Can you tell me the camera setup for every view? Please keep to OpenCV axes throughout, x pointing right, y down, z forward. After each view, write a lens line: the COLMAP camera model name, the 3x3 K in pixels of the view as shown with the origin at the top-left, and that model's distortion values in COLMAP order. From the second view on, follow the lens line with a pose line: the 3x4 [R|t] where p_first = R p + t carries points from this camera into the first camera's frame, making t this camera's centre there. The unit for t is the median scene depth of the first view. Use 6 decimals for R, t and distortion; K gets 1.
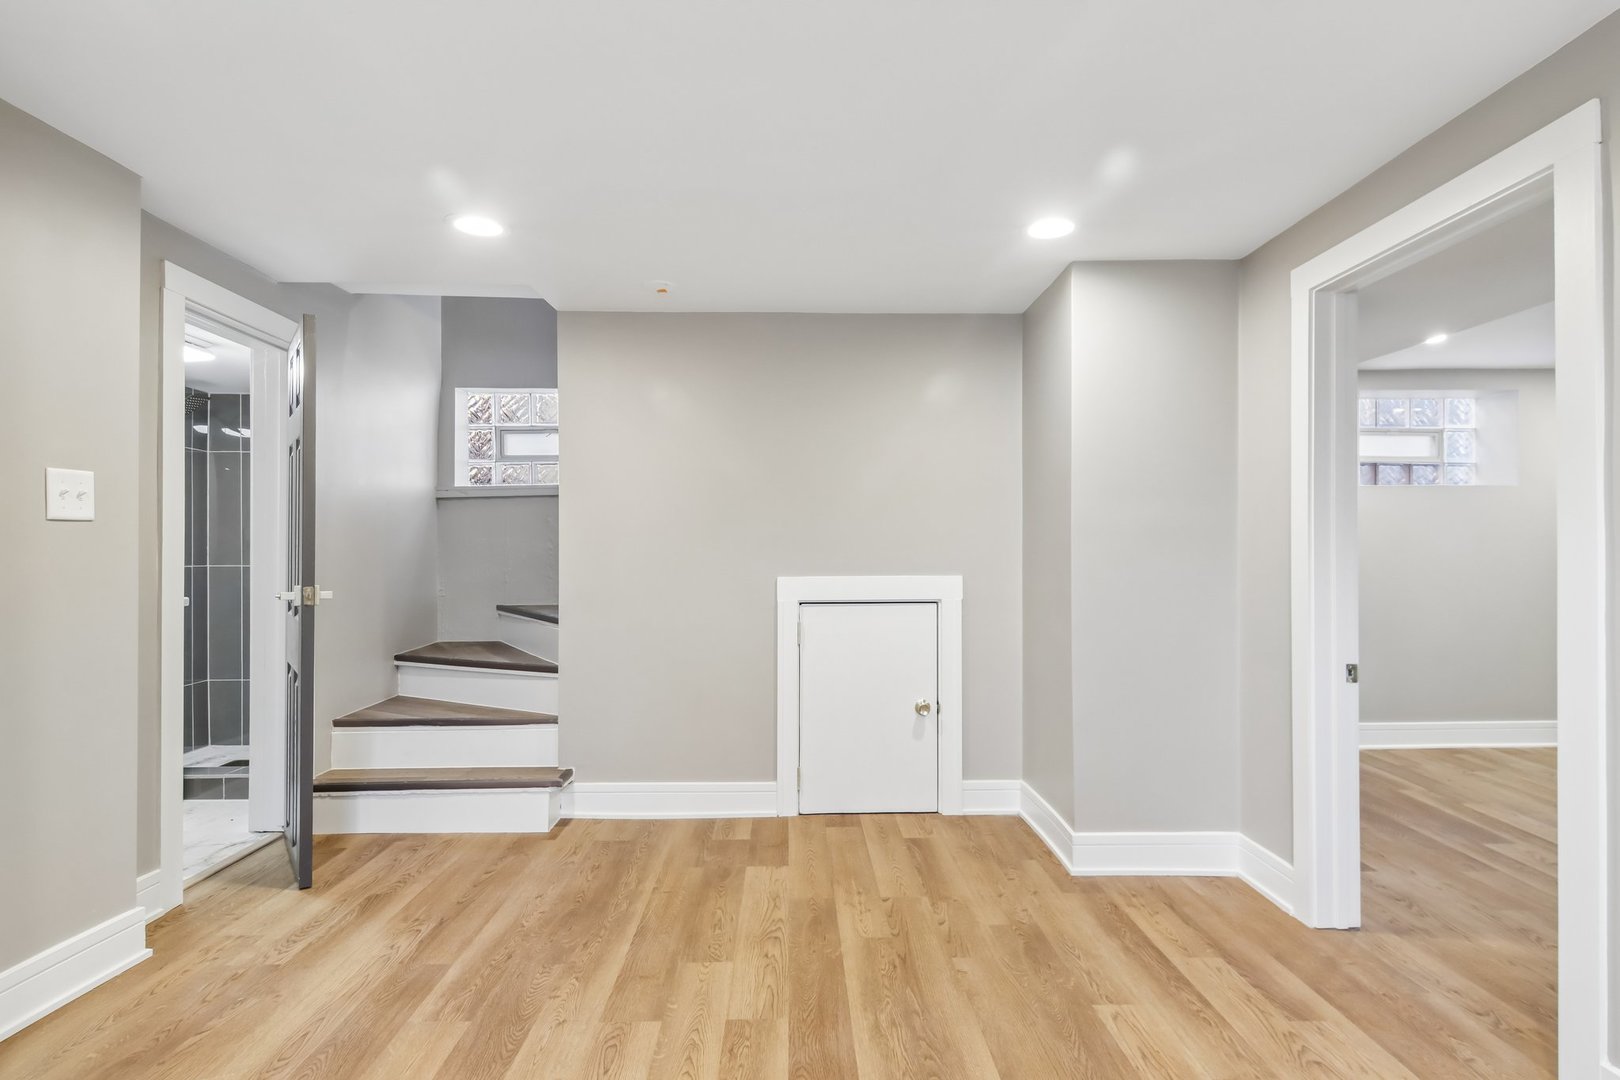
lens RADIAL K [[819.4, 0, 822.2], [0, 819.4, 553.7], [0, 0, 1]] dist [0.020551, -0.013106]
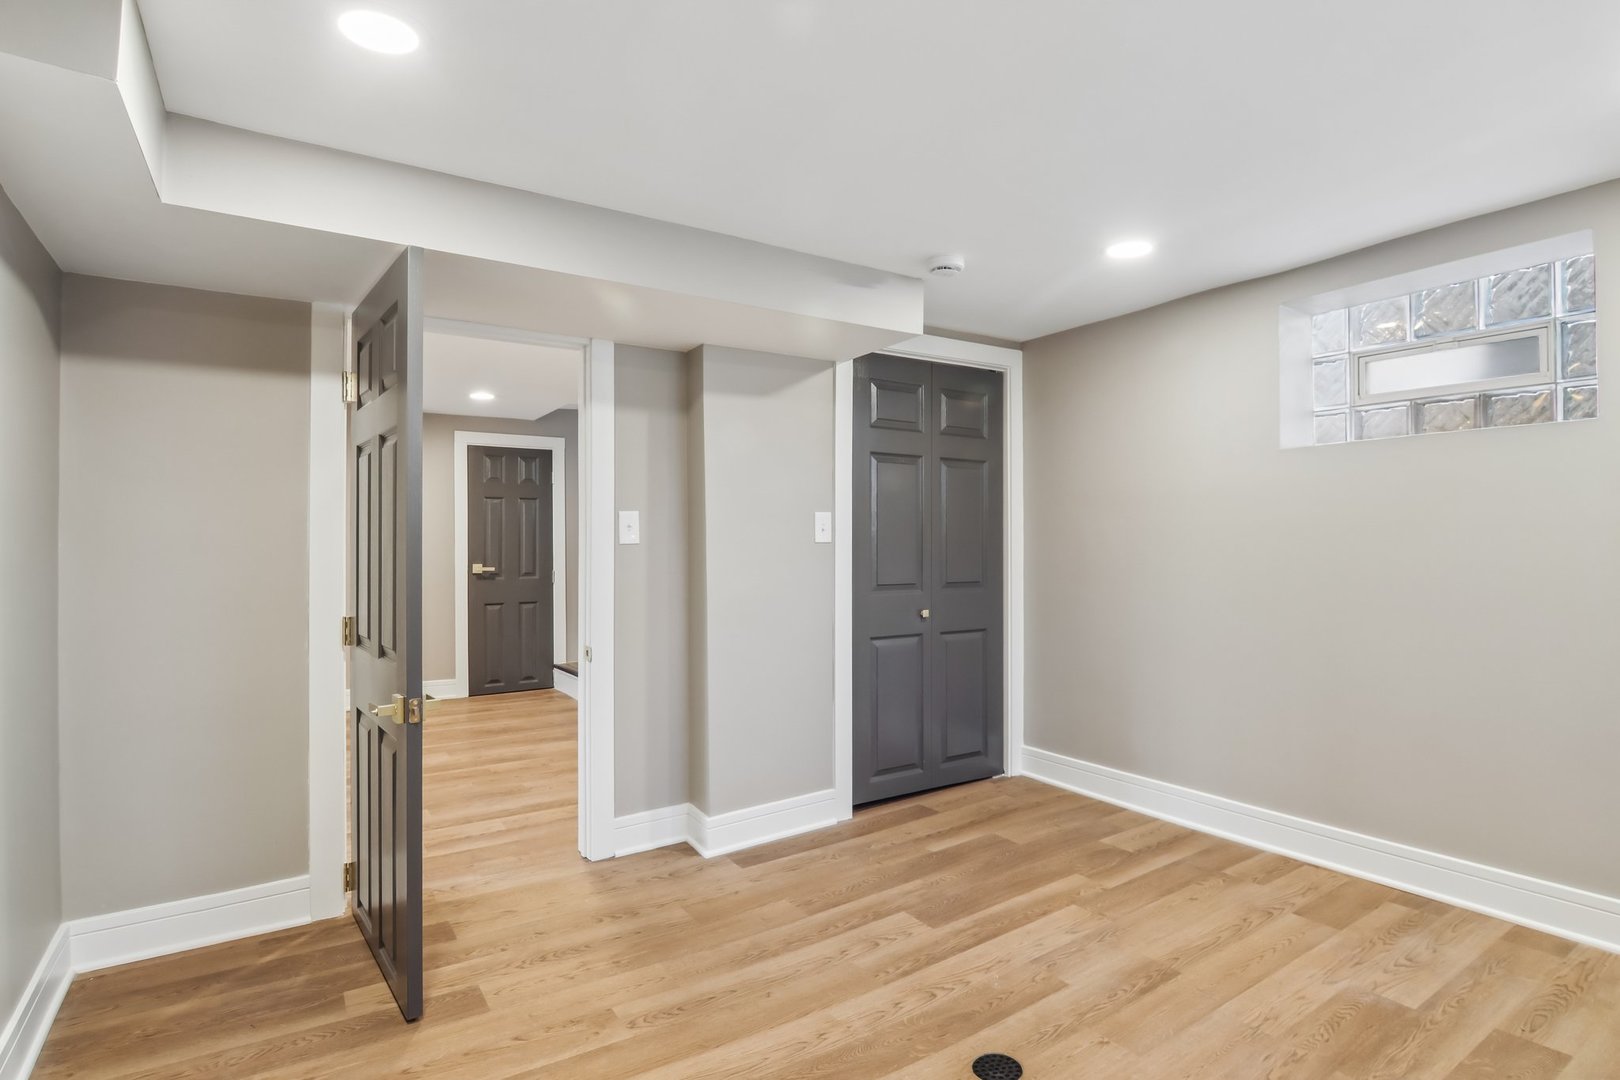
lens RADIAL K [[820.7, 0, 818.8], [0, 820.7, 554.3], [0, 0, 1]] dist [-0.000578, -0.001132]
pose [[0.524656, 0.010136, -0.851254, 1.555829], [0.008834, 0.999810, 0.017350, -0.019395], [0.851269, -0.016623, 0.524467, 0.544965]]
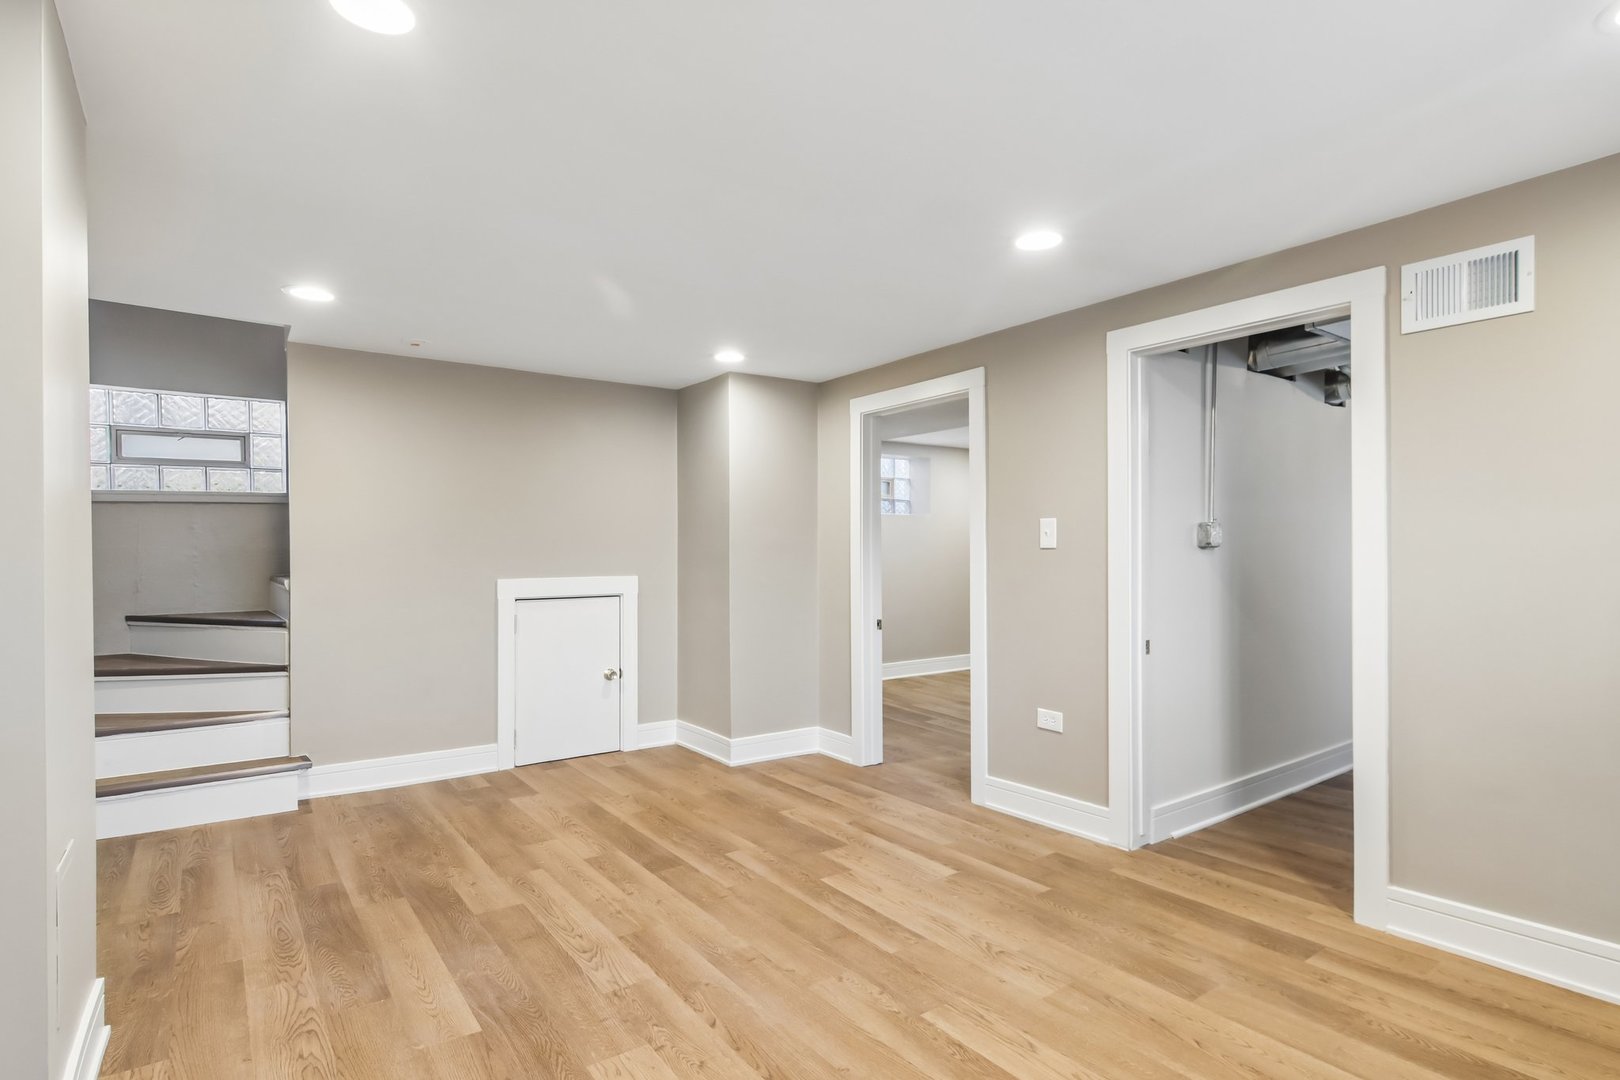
lens RADIAL K [[820.7, 0, 818.8], [0, 820.7, 554.3], [0, 0, 1]] dist [-0.000578, -0.001132]
pose [[0.827063, -0.002085, 0.562105, -0.410878], [0.003300, 0.999994, -0.001147, -0.007798], [-0.562099, 0.002803, 0.827065, -0.360988]]
